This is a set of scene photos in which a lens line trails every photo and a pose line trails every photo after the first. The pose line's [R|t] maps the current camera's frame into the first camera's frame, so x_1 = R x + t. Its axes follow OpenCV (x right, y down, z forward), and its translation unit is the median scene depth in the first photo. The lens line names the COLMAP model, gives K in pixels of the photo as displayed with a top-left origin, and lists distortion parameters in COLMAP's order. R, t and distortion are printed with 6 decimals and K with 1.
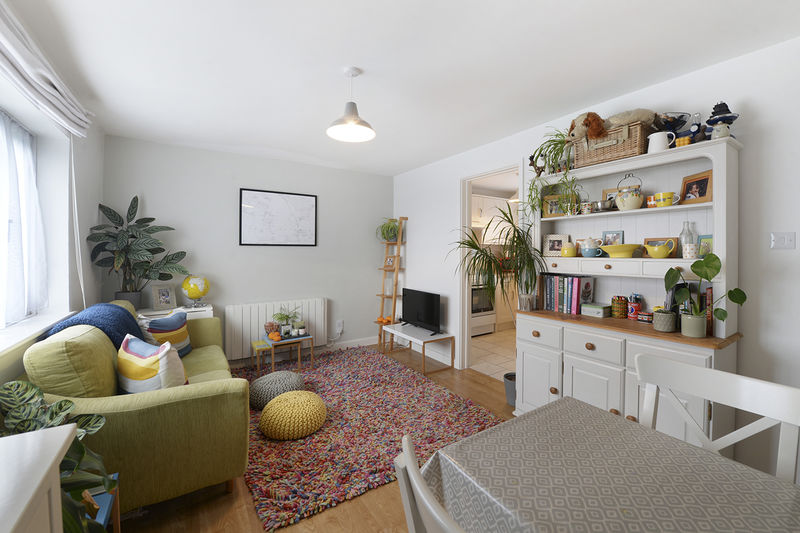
lens RADIAL K [[338.3, 0, 402.7], [0, 338.3, 255.3], [0, 0, 1]] dist [-0.000087, 0.000016]
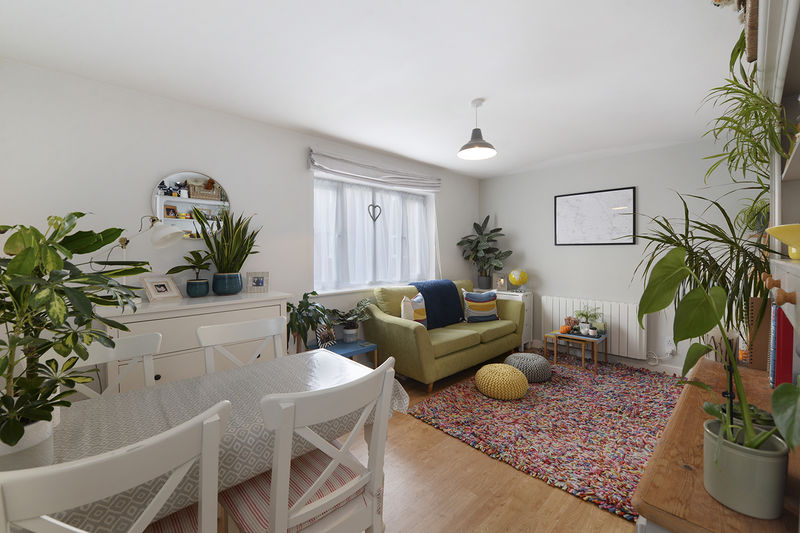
lens RADIAL K [[328.6, 0, 401.5], [0, 328.6, 261.4], [0, 0, 1]] dist [0.000614, -0.000021]
pose [[0.179934, 0.033831, -0.983097, 0.610777], [-0.007609, 0.999426, 0.033000, -0.008596], [0.983649, 0.001542, 0.180088, 0.323694]]
